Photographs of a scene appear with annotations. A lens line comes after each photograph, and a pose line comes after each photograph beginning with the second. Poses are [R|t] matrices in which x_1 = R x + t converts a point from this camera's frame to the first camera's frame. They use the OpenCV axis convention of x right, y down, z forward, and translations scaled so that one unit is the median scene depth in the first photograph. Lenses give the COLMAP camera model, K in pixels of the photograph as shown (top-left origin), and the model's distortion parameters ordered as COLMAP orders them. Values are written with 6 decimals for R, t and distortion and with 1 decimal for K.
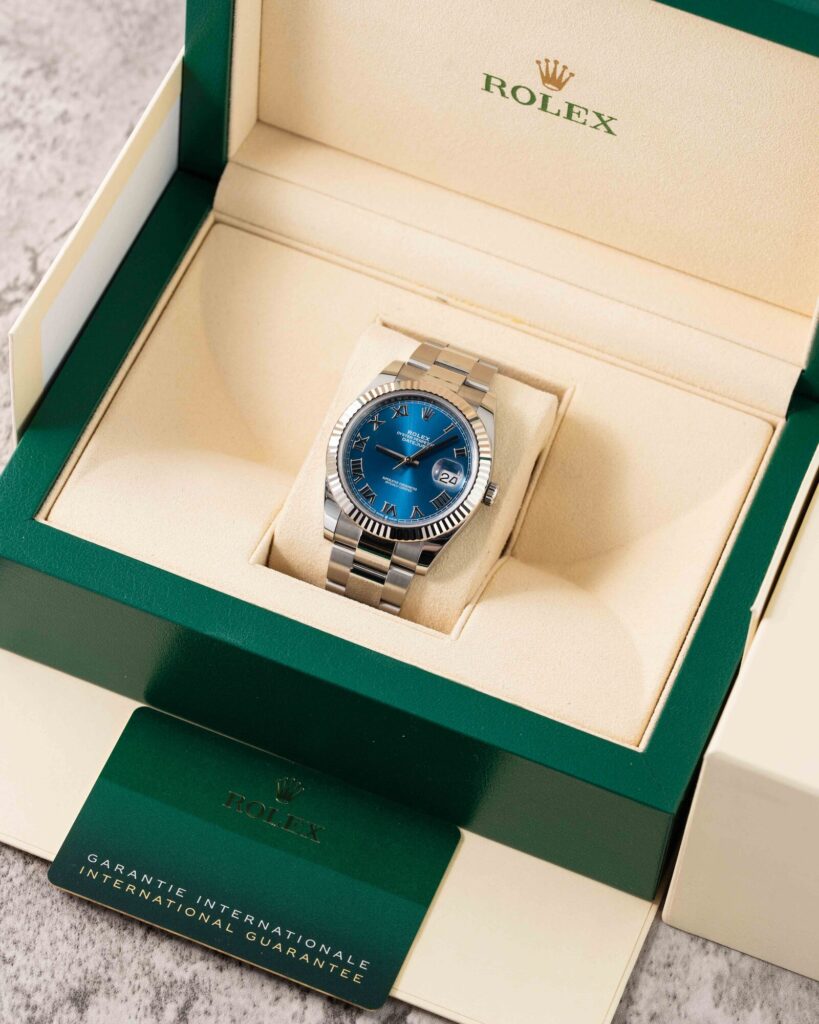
lens RADIAL K [[6638.8, 0, 411.0], [0, 6638.8, 513.6], [0, 0, 1]] dist [0.233561, 0.000000]
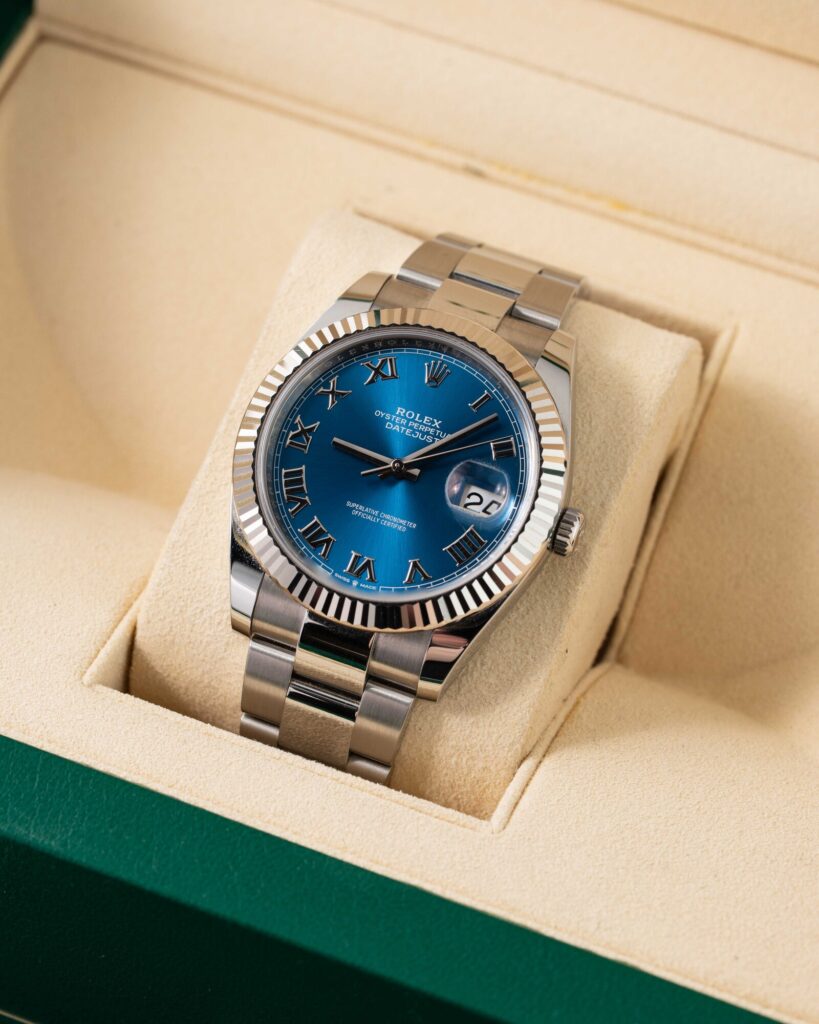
lens RADIAL K [[6638.8, 0, 404.3], [0, 6638.8, 503.7], [0, 0, 1]] dist [0.233561, 0.000000]
pose [[0.999283, -0.022268, -0.030617, 0.014948], [0.021278, 0.999252, -0.032280, 0.010477], [0.031313, 0.031605, 0.999010, 0.503986]]
